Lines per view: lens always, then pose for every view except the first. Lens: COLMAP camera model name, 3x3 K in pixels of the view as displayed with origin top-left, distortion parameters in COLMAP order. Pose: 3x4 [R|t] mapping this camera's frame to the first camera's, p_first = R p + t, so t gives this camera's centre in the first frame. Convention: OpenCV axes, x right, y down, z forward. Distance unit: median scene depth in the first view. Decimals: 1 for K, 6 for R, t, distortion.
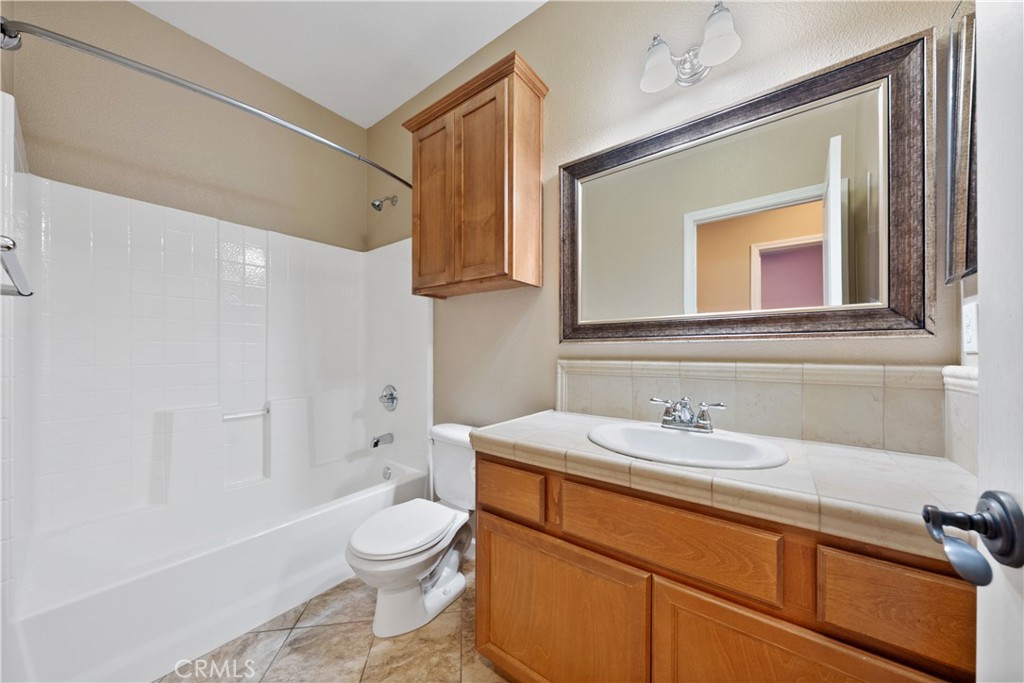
lens RADIAL K [[352.8, 0, 512.8], [0, 352.8, 345.5], [0, 0, 1]] dist [0.001307, 0.000175]
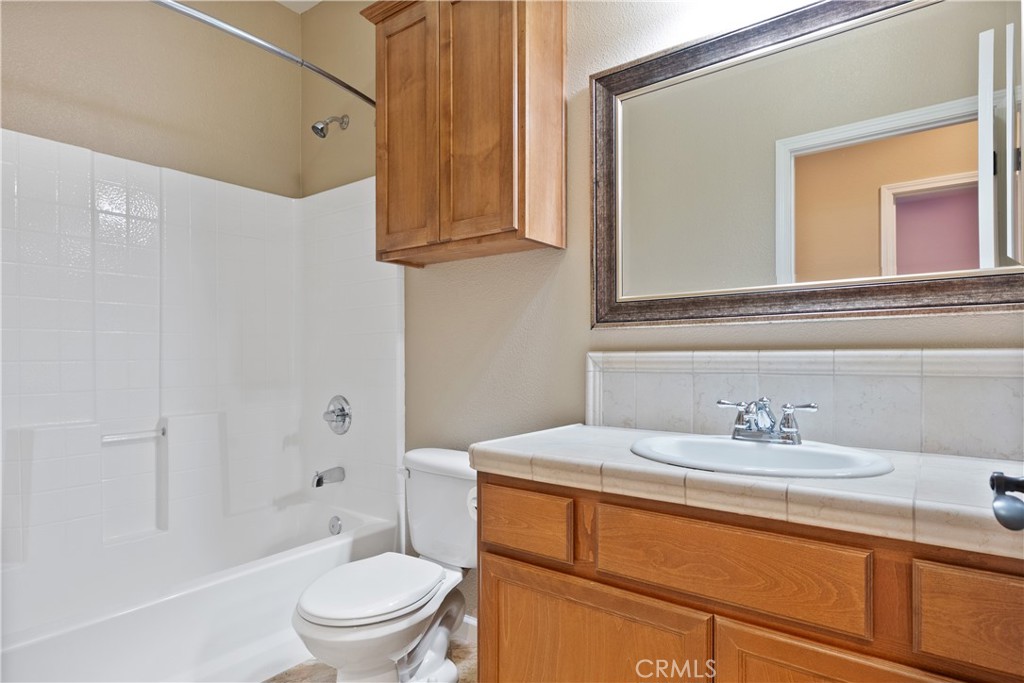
lens RADIAL K [[580.9, 0, 511.7], [0, 580.9, 353.5], [0, 0, 1]] dist [0.009466, 0.002181]
pose [[0.999990, -0.002560, 0.003789, -0.033953], [0.002547, 0.999991, 0.003465, 0.043507], [-0.003798, -0.003456, 0.999987, -0.177807]]
